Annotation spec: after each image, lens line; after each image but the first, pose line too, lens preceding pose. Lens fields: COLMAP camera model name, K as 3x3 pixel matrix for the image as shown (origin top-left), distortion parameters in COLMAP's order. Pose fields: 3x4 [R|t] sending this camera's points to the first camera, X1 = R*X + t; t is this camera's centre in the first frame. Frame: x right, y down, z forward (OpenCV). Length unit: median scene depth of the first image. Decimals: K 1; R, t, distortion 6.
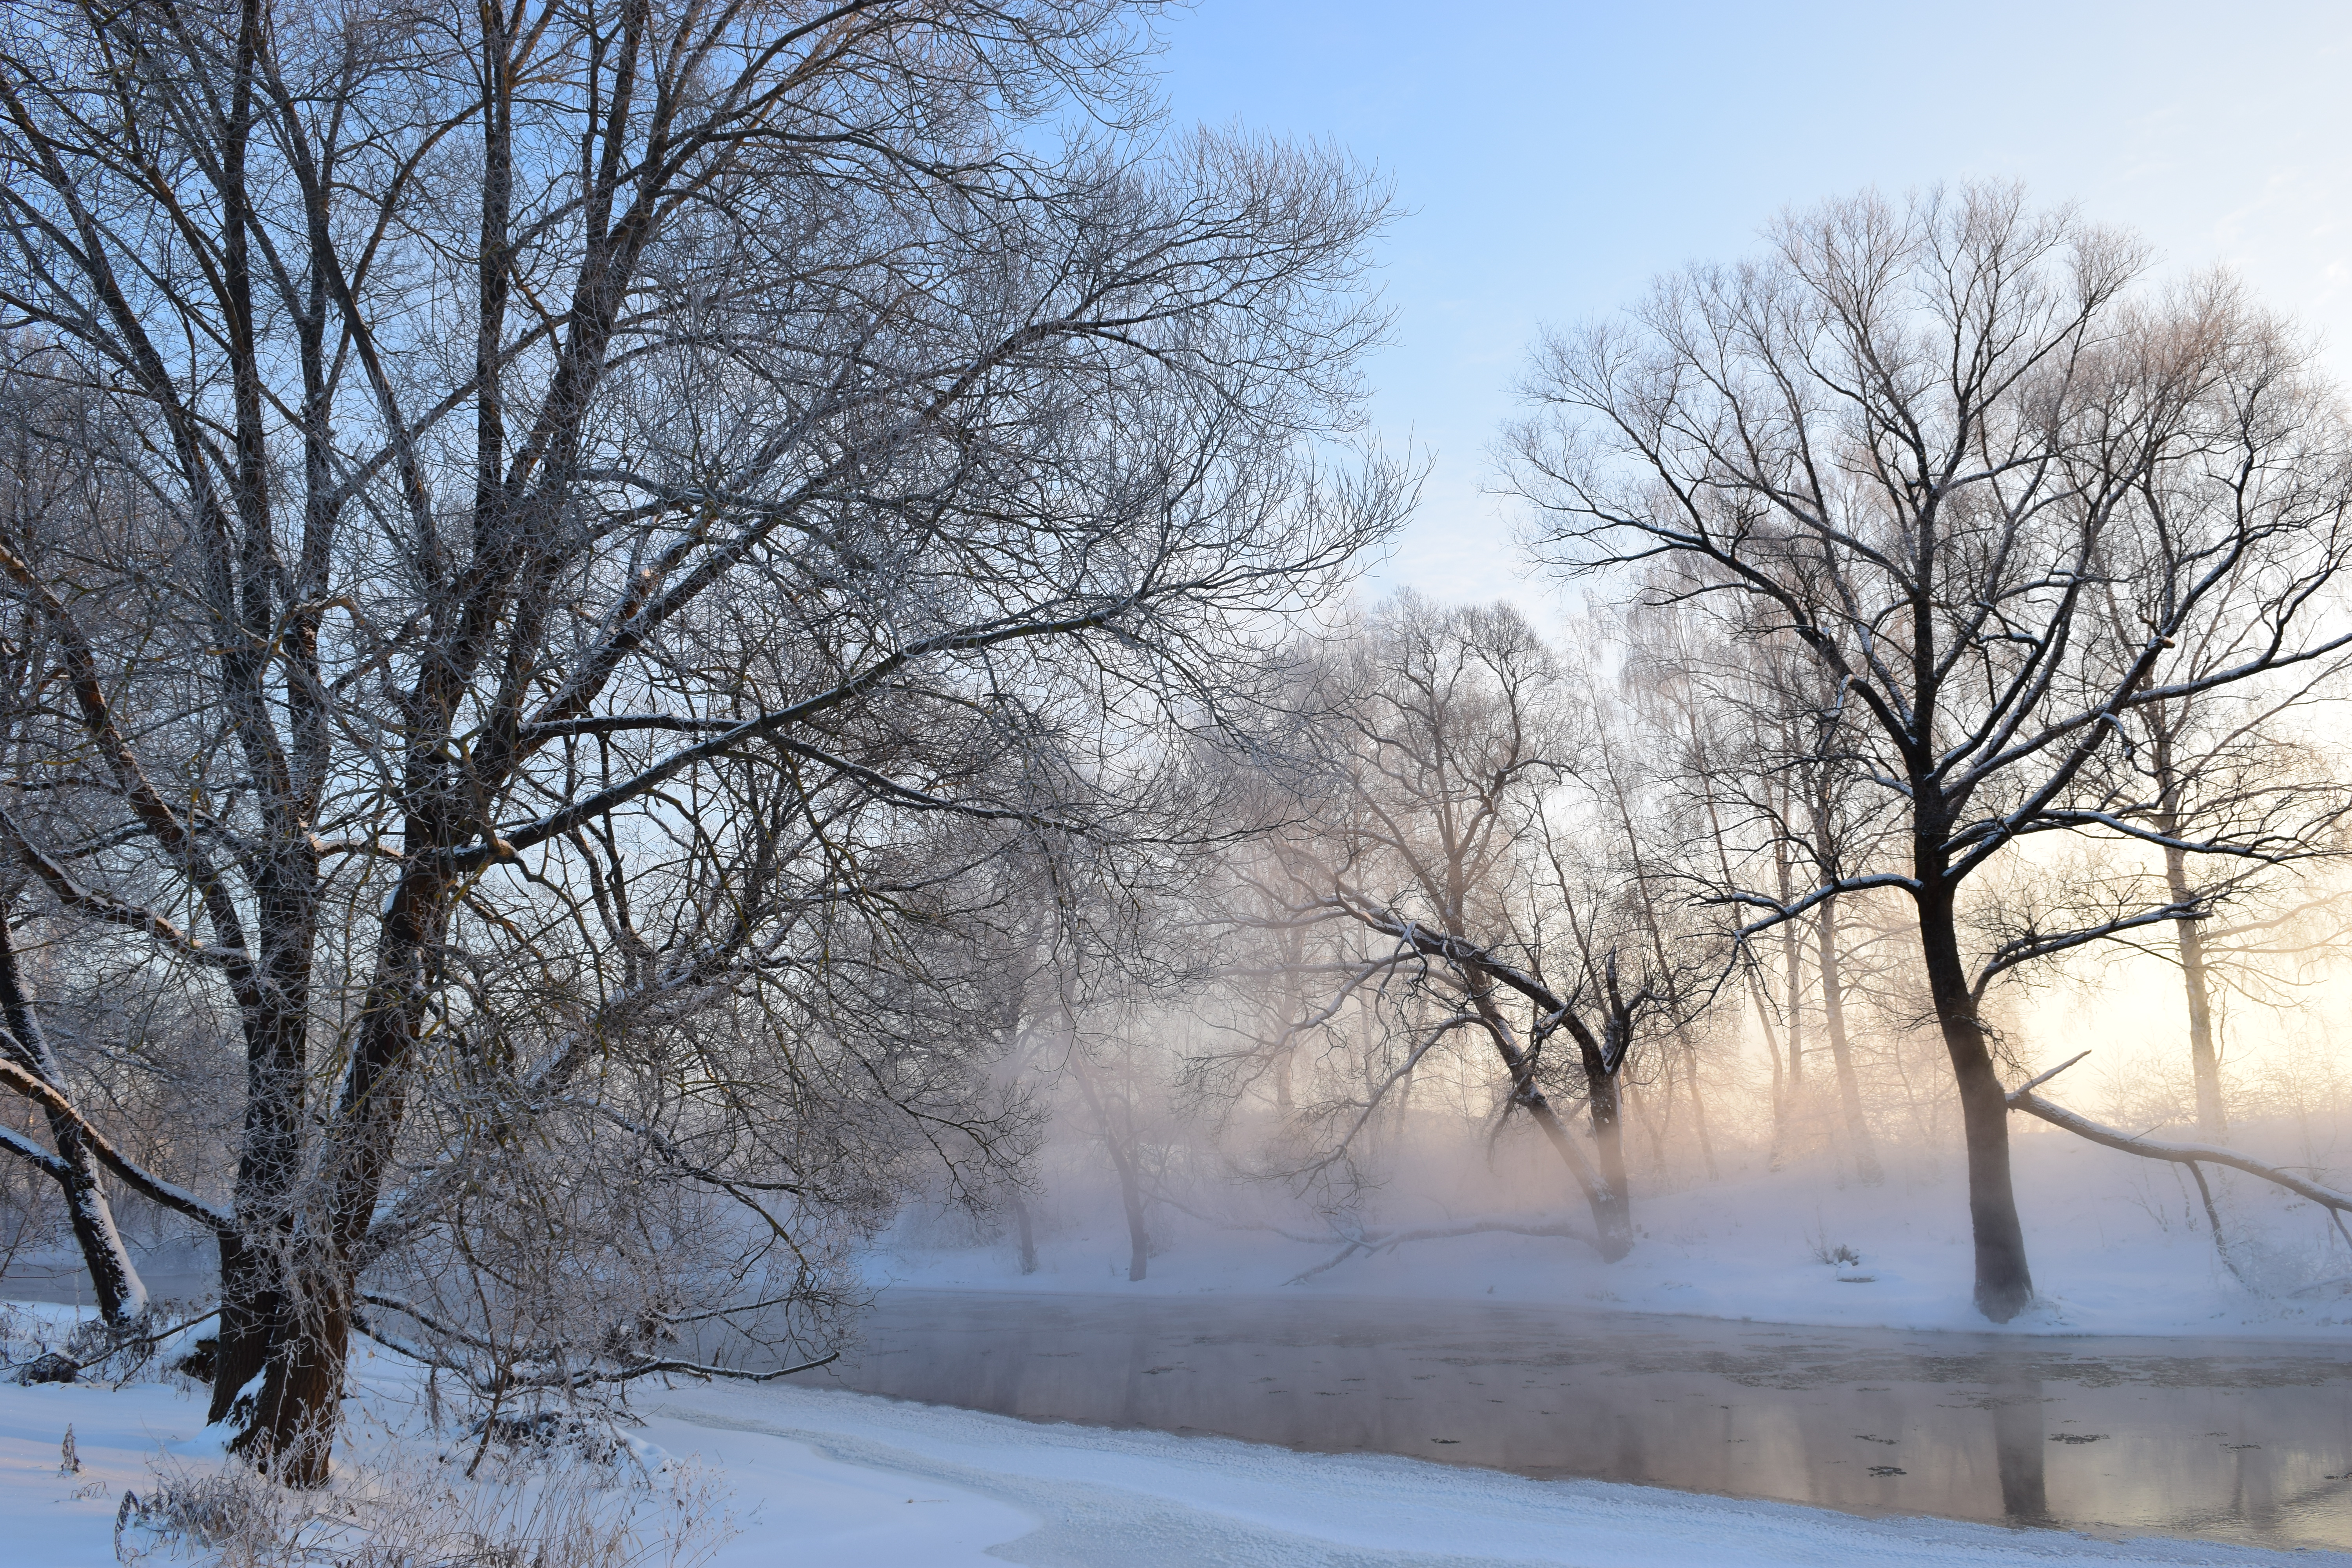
lens RADIAL K [[1749.5, 0, 1176.0], [0, 1749.5, 784.0], [0, 0, 1]] dist [-0.024473, -0.033406]
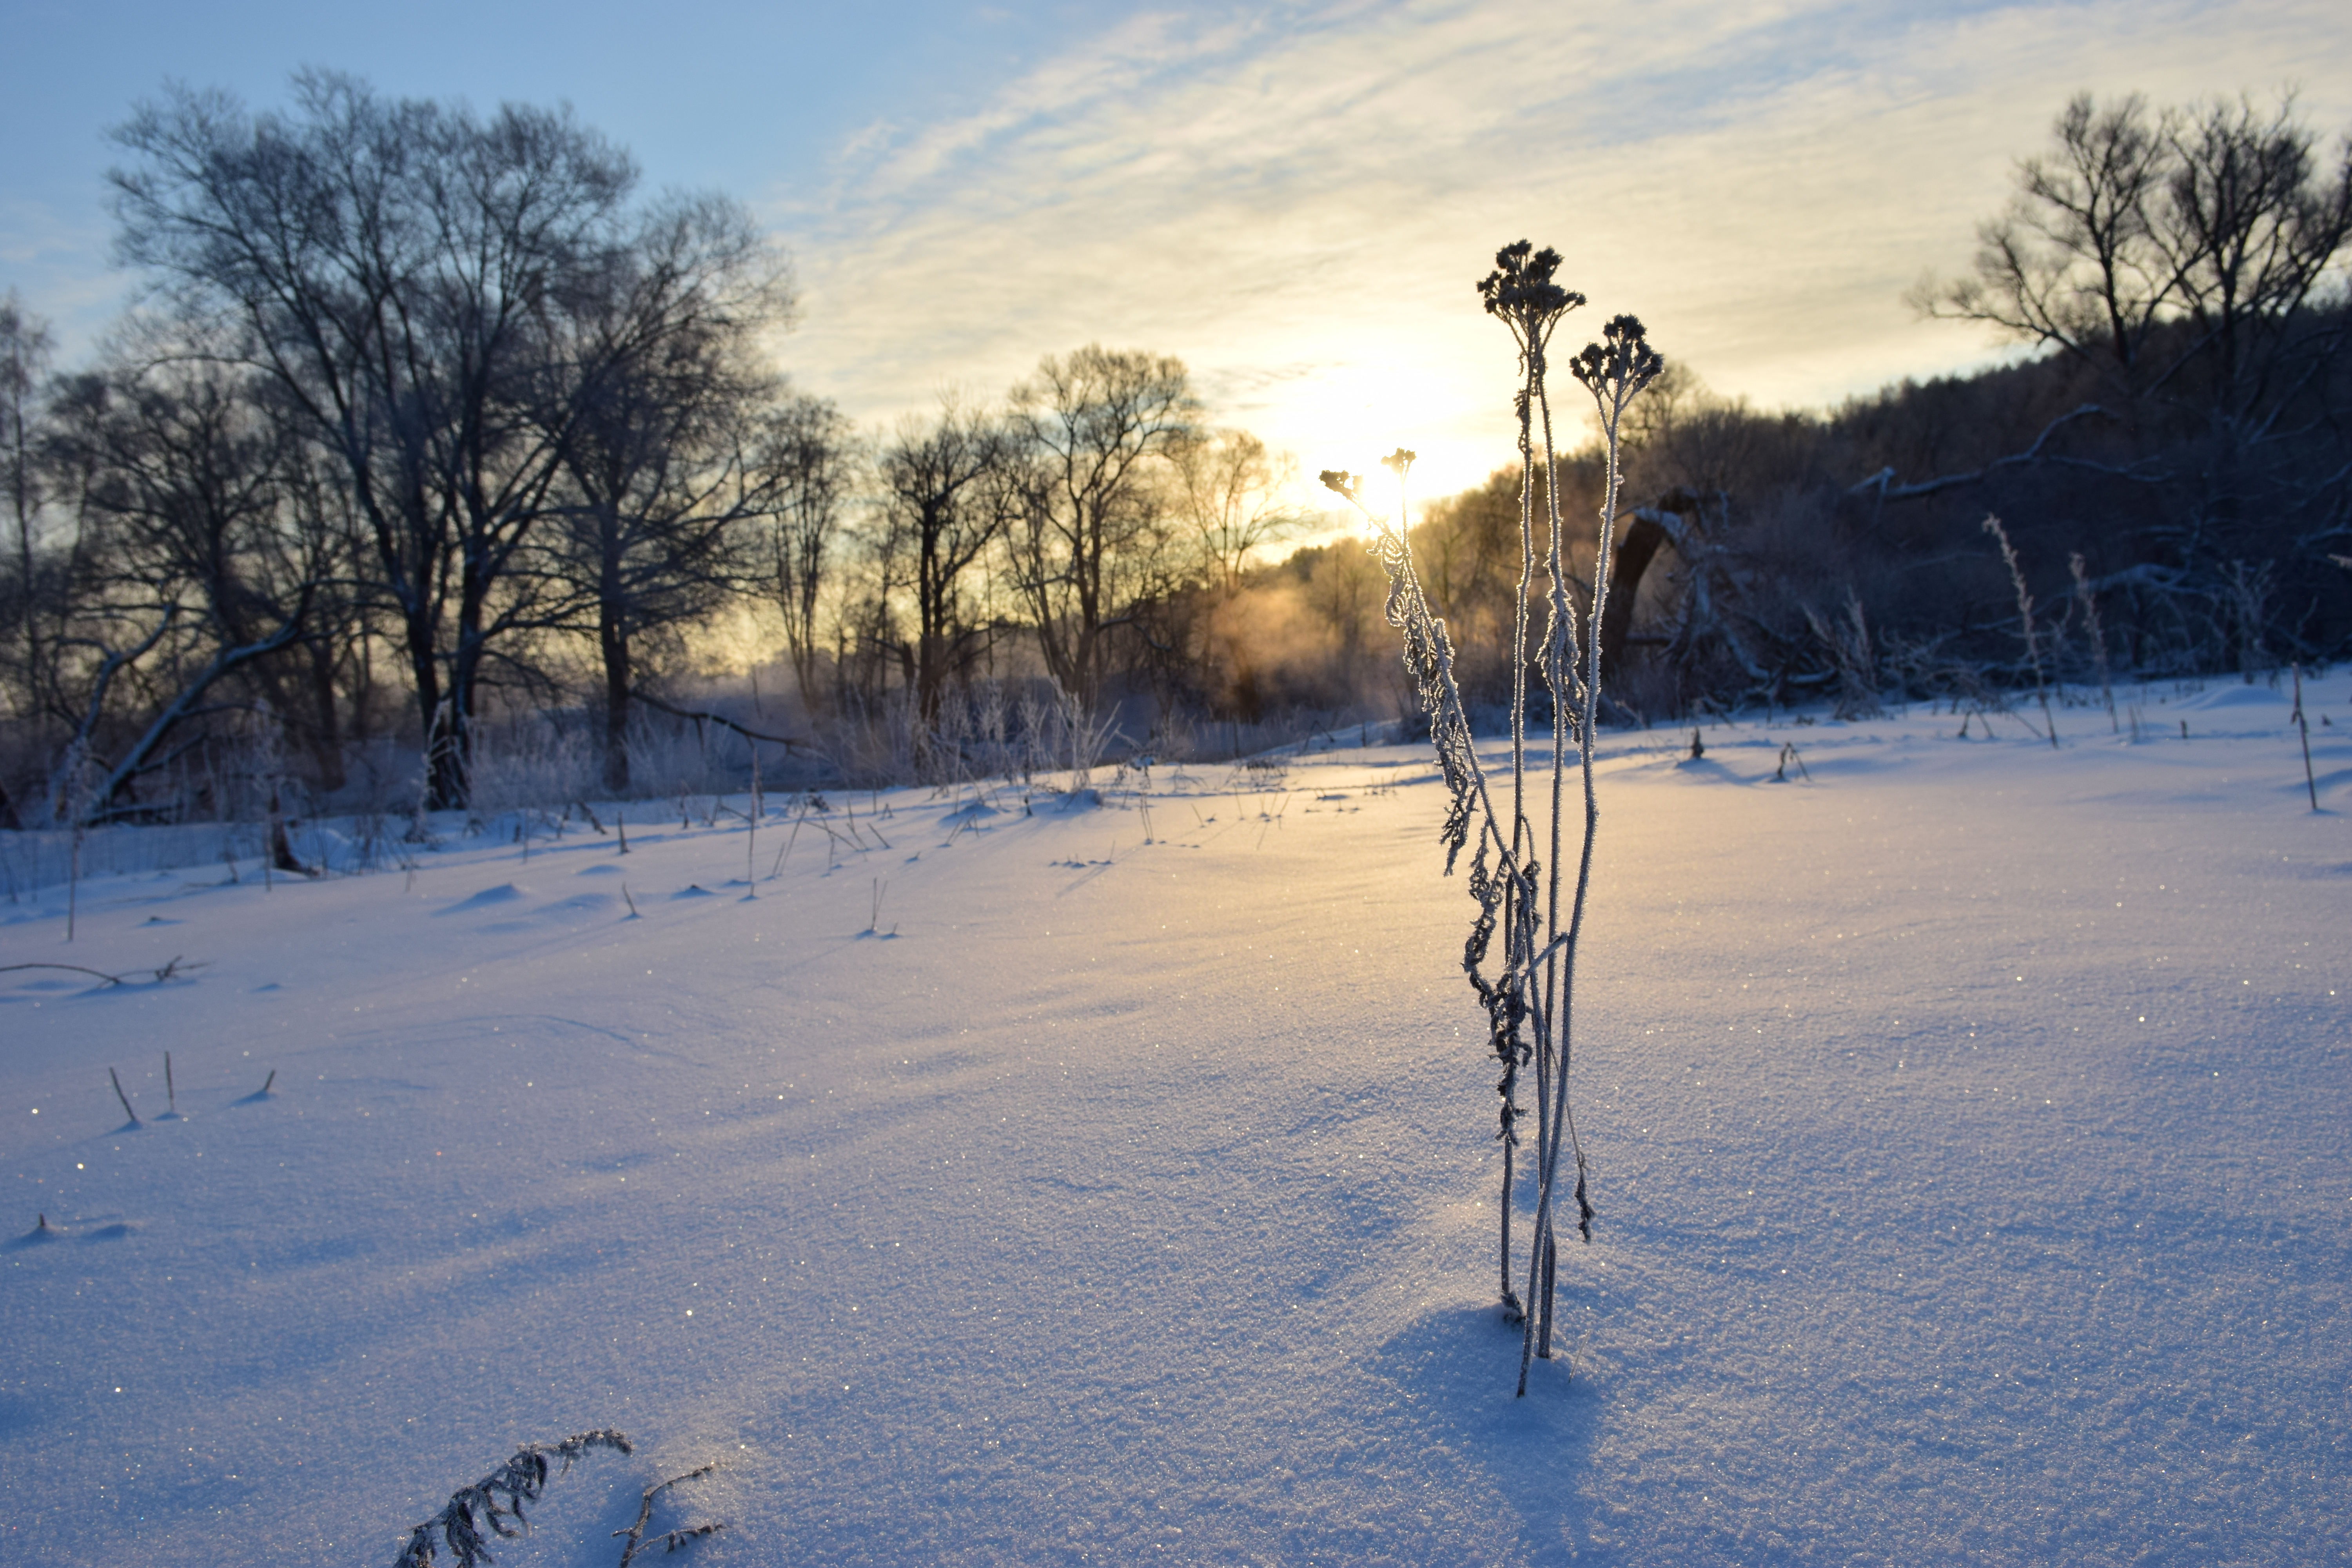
lens RADIAL K [[1711.5, 0, 1176.8], [0, 1711.5, 821.4], [0, 0, 1]] dist [-0.040583, -0.027180]
pose [[0.478160, -0.080429, 0.874582, -0.999738], [-0.149580, 0.973792, 0.171332, -0.117748], [-0.865441, -0.212745, 0.453598, -0.559236]]
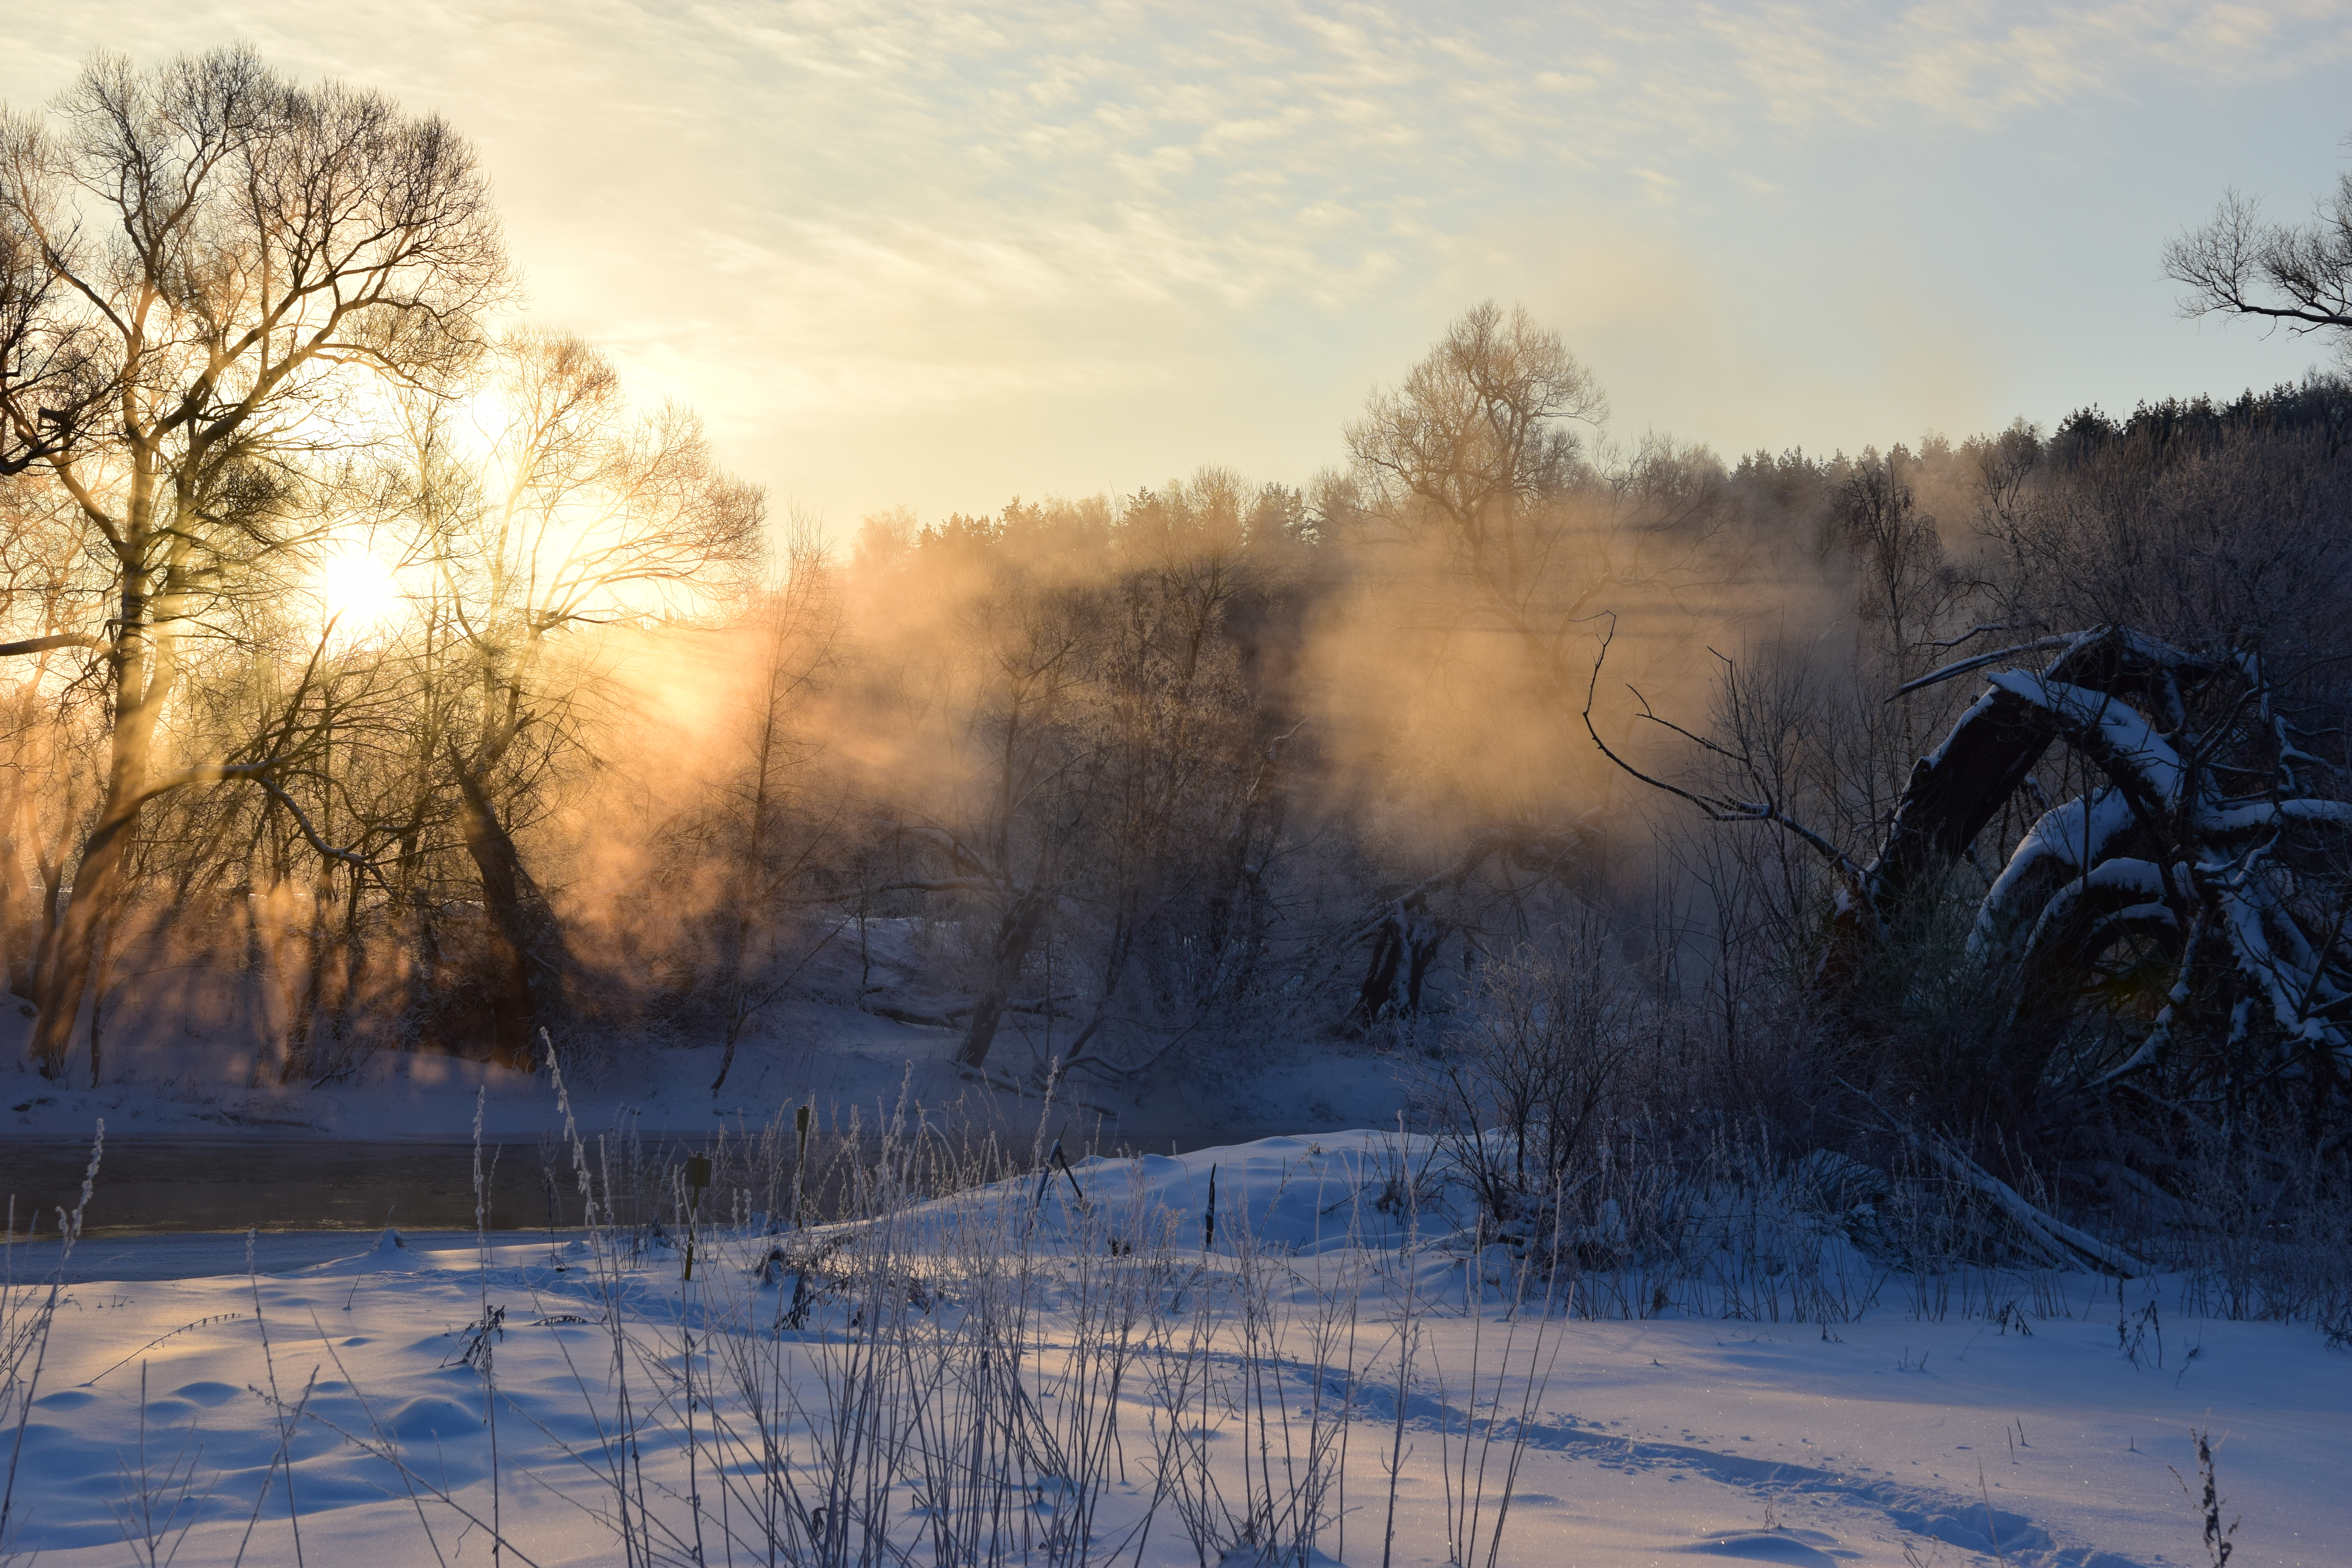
lens RADIAL K [[3680.1, 0, 1176.0], [0, 3680.1, 784.0], [0, 0, 1]] dist [0.142617, 0.098352]
pose [[0.195958, 0.069728, 0.978130, -0.778947], [-0.270794, 0.962530, -0.014365, -0.076157], [-0.942481, -0.262057, 0.207497, -0.262785]]
